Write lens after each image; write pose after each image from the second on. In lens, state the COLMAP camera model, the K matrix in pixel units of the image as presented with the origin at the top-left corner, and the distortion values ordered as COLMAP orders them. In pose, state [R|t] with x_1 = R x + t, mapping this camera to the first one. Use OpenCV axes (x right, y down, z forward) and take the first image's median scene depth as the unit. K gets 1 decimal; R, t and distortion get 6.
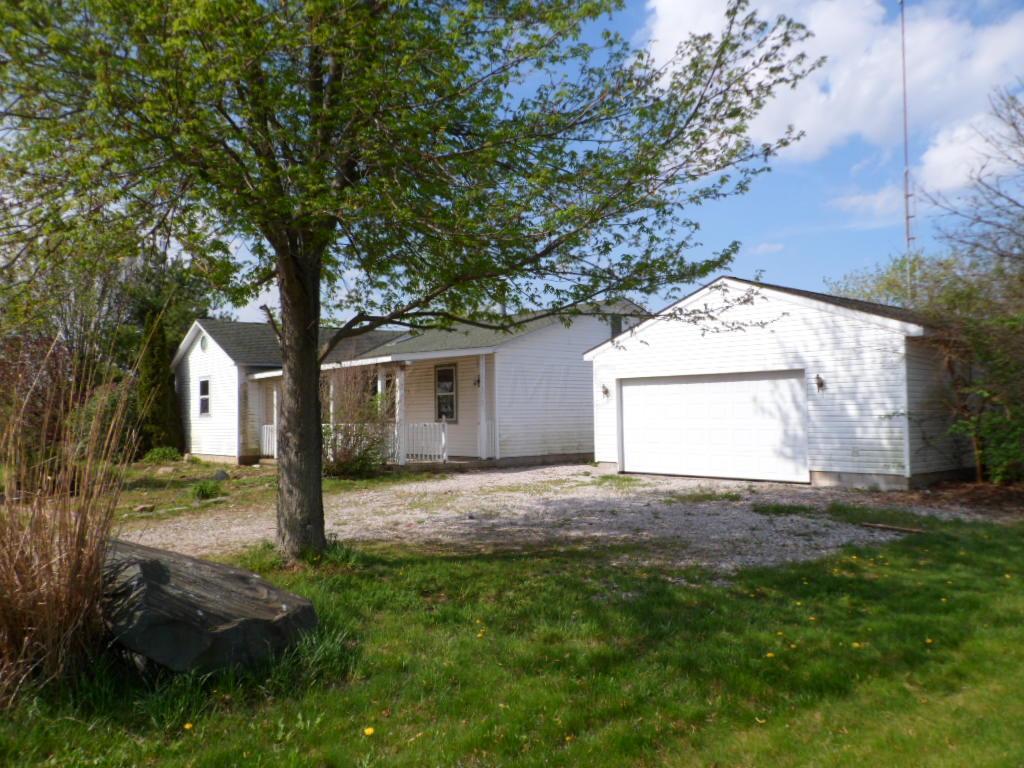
lens RADIAL K [[854.8, 0, 512.0], [0, 854.8, 384.0], [0, 0, 1]] dist [-0.037230, 0.006257]
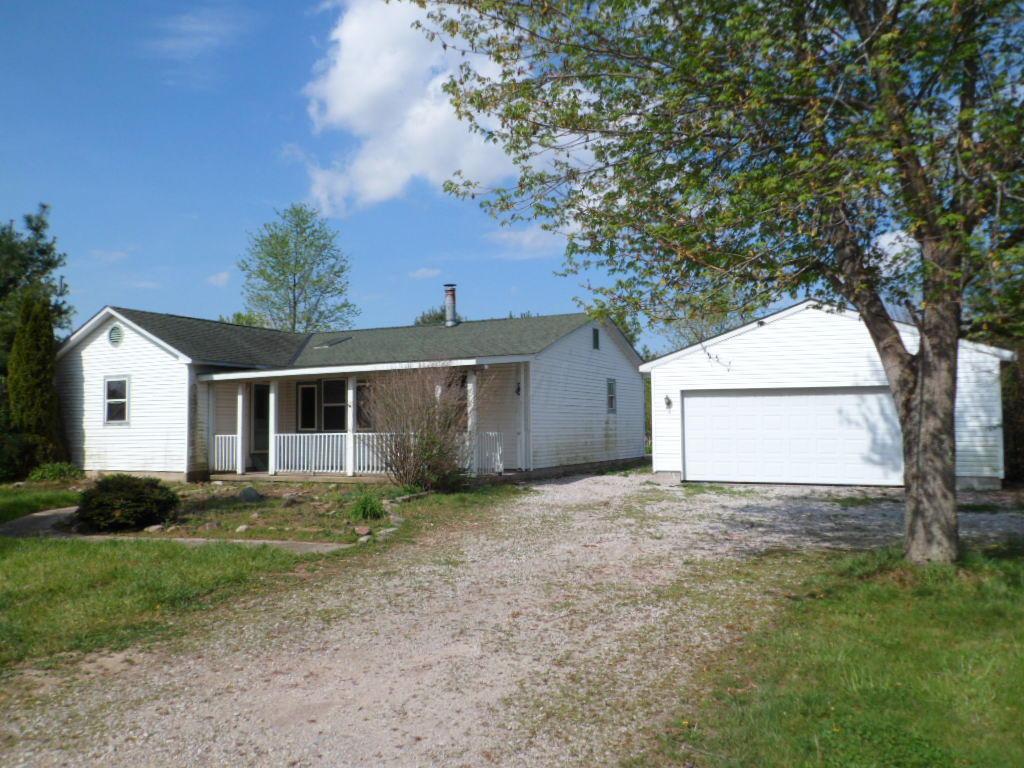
lens RADIAL K [[854.8, 0, 512.0], [0, 854.8, 384.0], [0, 0, 1]] dist [-0.037230, 0.006257]
pose [[0.916460, 0.027691, 0.399167, -0.474225], [-0.020537, 0.999543, -0.022189, 0.013413], [-0.399599, 0.012138, 0.916610, 0.137935]]
